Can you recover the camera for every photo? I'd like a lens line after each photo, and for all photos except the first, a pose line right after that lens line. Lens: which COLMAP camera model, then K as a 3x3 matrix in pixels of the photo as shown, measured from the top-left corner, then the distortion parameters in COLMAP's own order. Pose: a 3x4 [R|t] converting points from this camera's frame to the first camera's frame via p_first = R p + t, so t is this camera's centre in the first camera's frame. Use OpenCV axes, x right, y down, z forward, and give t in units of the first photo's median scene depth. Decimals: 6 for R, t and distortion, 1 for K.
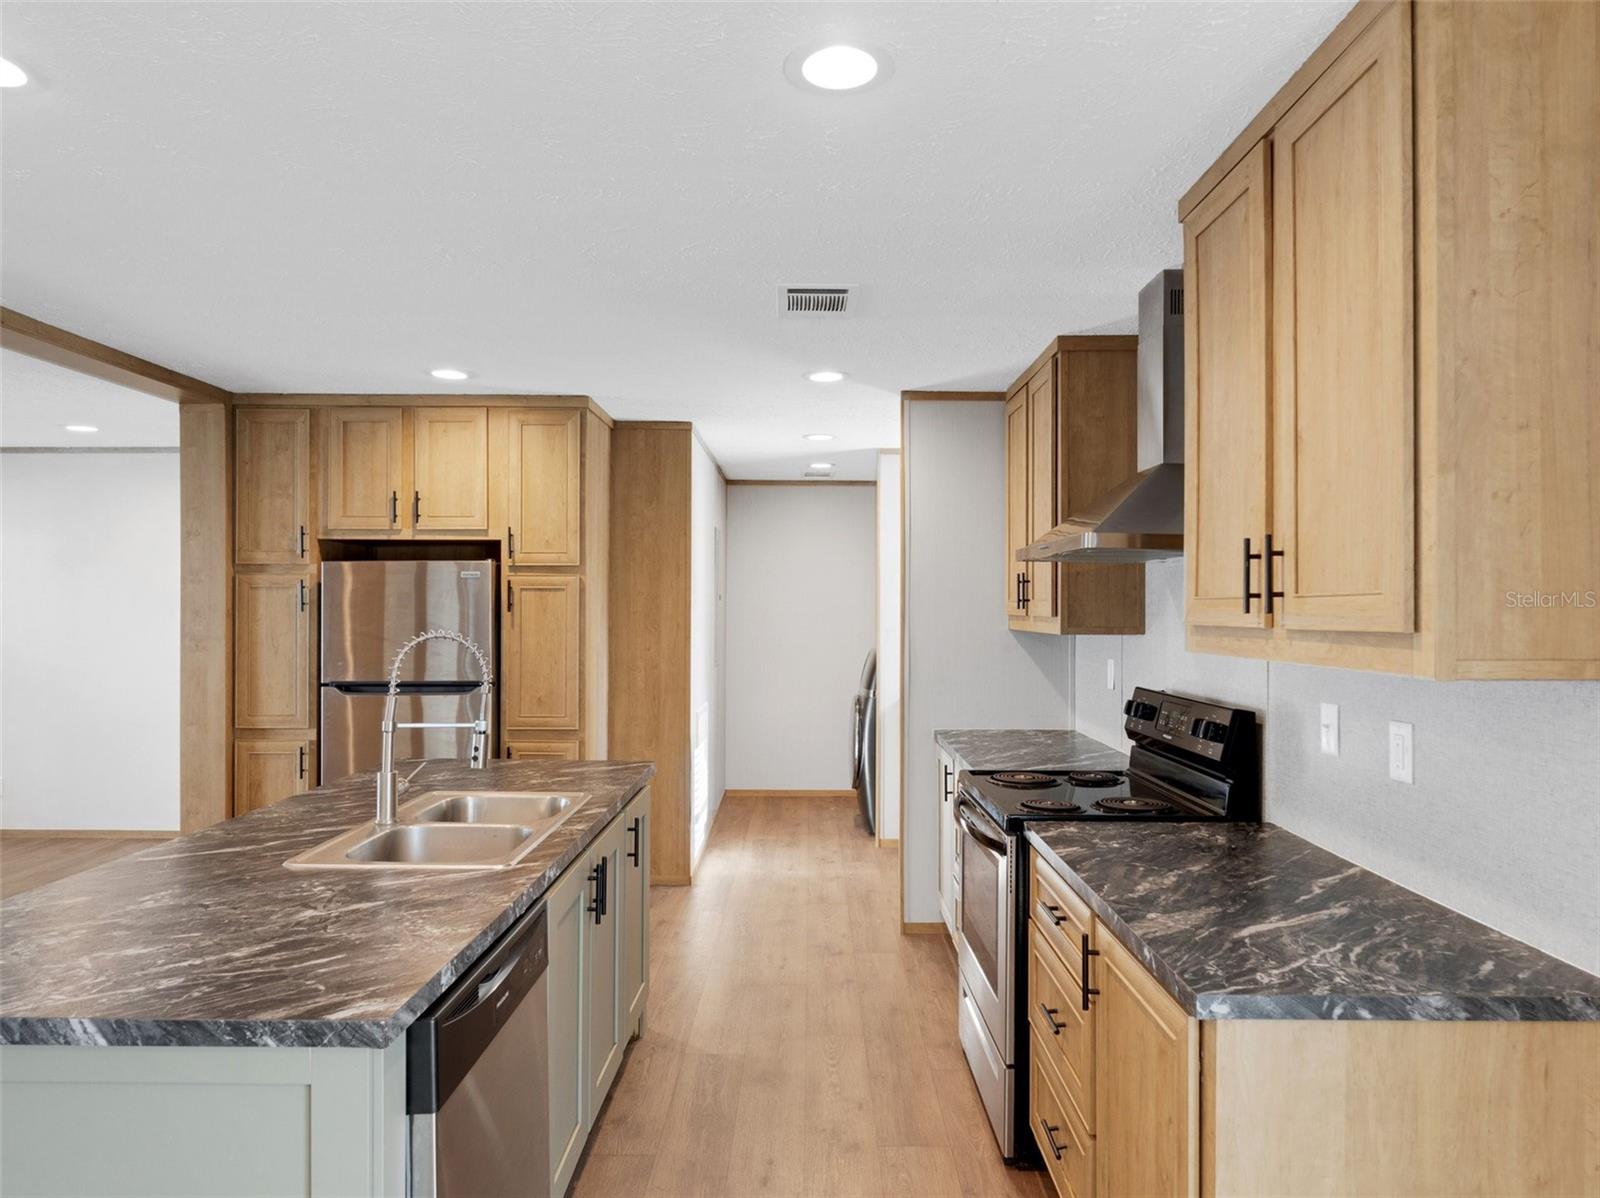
lens RADIAL K [[974.6, 0, 840.9], [0, 974.6, 633.0], [0, 0, 1]] dist [-0.006196, 0.002750]
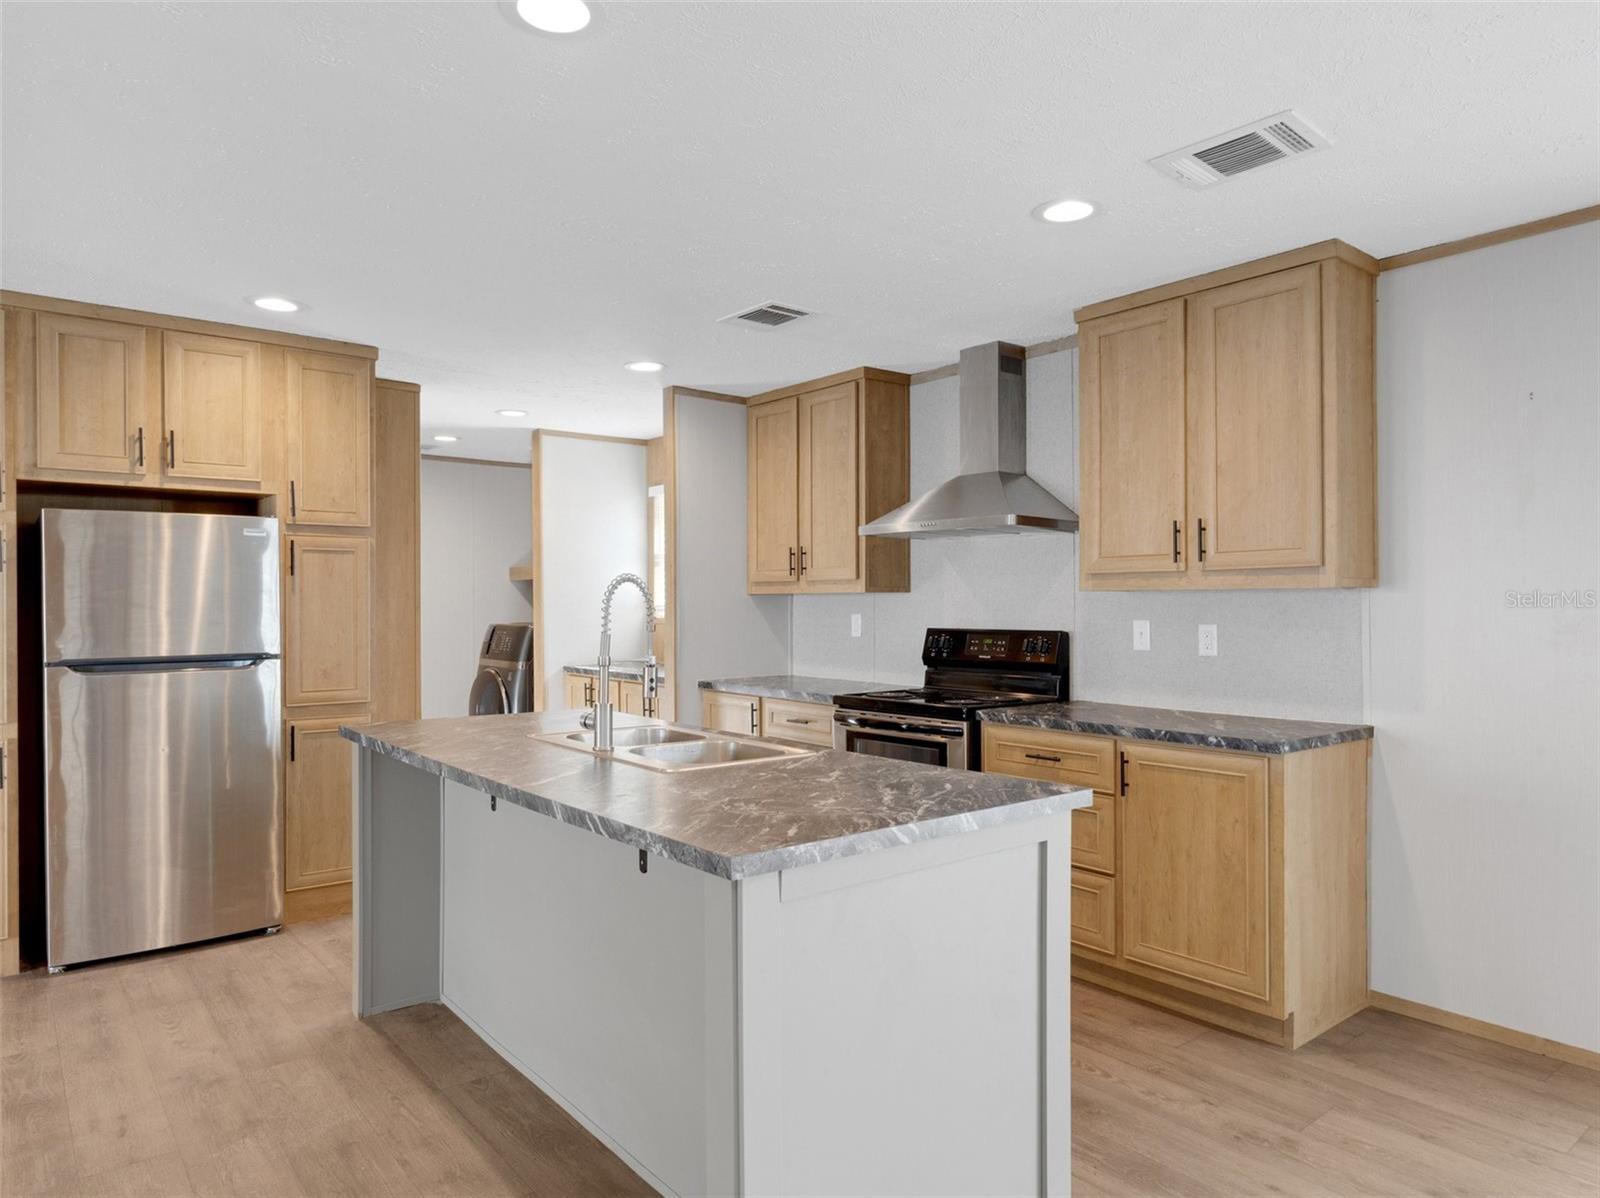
lens RADIAL K [[974.6, 0, 801.4], [0, 974.6, 637.4], [0, 0, 1]] dist [-0.006196, 0.002750]
pose [[0.791211, -0.028341, 0.610887, -0.994886], [0.022130, 0.999598, 0.017711, 0.057021], [-0.611143, -0.000494, 0.791520, 0.004408]]
